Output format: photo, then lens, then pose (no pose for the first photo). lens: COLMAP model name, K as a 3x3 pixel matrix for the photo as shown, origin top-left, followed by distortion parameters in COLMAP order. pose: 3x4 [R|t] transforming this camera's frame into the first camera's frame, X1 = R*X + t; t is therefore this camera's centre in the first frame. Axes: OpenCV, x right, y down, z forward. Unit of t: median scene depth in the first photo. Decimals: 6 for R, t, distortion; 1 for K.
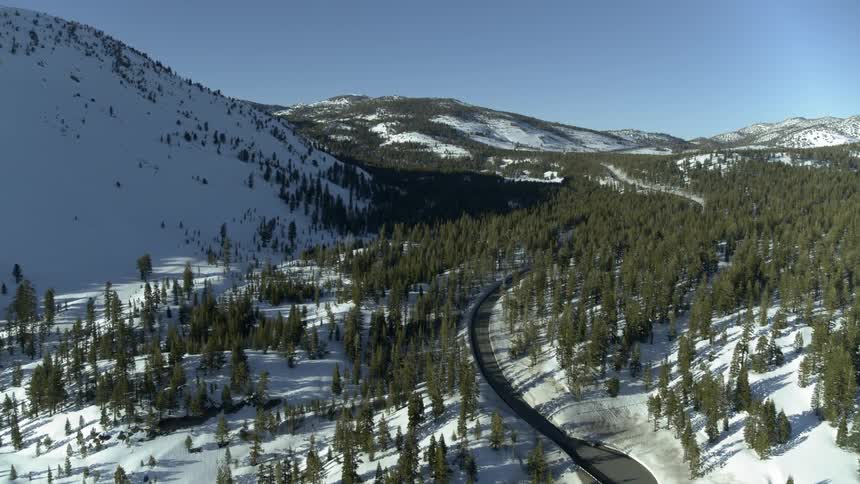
lens RADIAL K [[614.4, 0, 438.4], [0, 614.4, 243.6], [0, 0, 1]] dist [-0.110544, 0.067132]
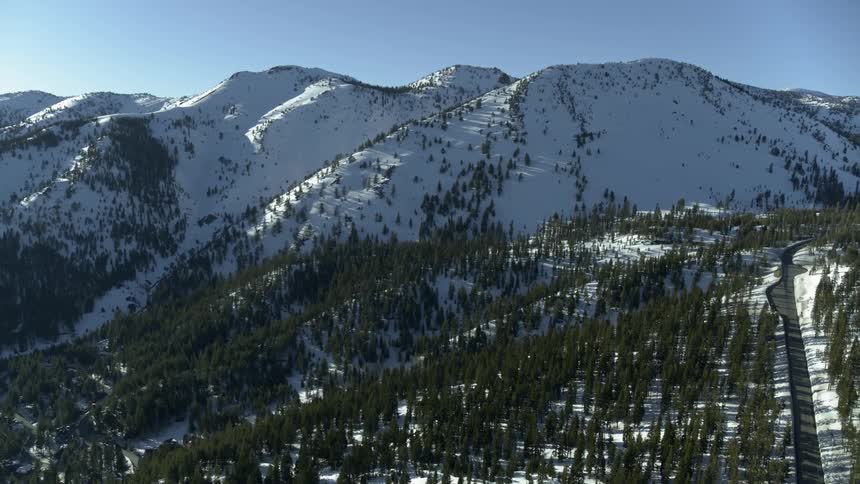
lens RADIAL K [[614.4, 0, 438.4], [0, 614.4, 243.6], [0, 0, 1]] dist [-0.110544, 0.067132]
pose [[0.576756, 0.128955, -0.806674, 0.376809], [-0.123817, 0.989853, 0.069711, 0.070278], [0.807479, 0.059673, 0.586871, -0.454187]]
